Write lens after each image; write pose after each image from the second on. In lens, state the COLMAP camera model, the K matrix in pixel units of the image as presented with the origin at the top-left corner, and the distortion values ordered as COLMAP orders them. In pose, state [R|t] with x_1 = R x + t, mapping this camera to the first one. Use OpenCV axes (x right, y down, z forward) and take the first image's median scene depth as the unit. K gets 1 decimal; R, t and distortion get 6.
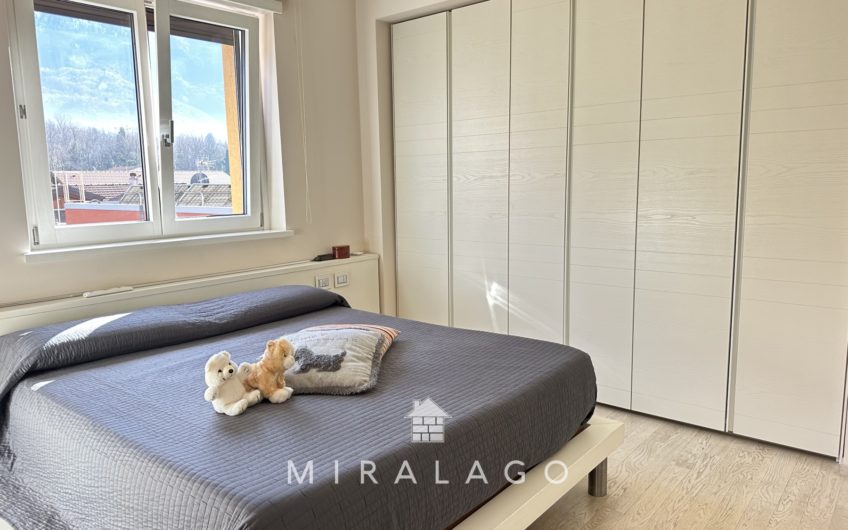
lens RADIAL K [[595.7, 0, 422.0], [0, 595.7, 265.2], [0, 0, 1]] dist [0.091439, -0.120444]
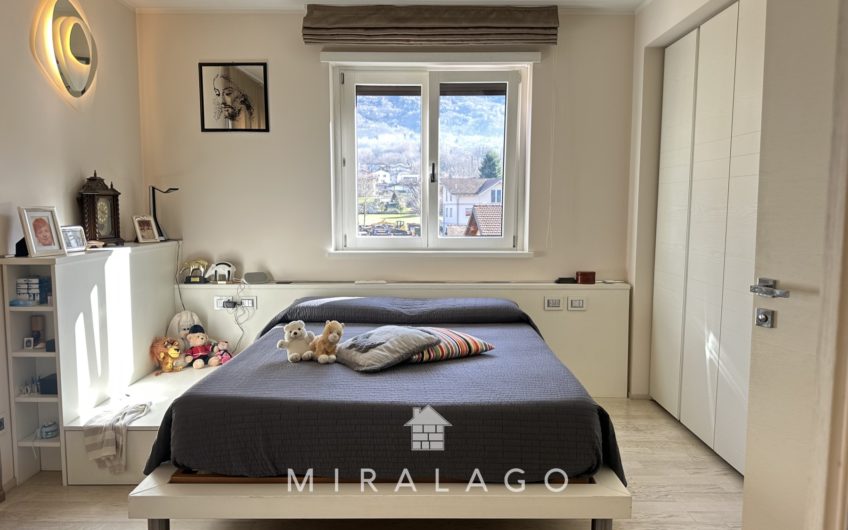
lens RADIAL K [[595.7, 0, 424.8], [0, 595.7, 262.0], [0, 0, 1]] dist [0.091439, -0.120444]
pose [[0.613139, 0.091651, -0.784640, 0.536447], [-0.120867, 0.992436, 0.021475, -0.039649], [0.780674, 0.081670, 0.619579, 0.143795]]
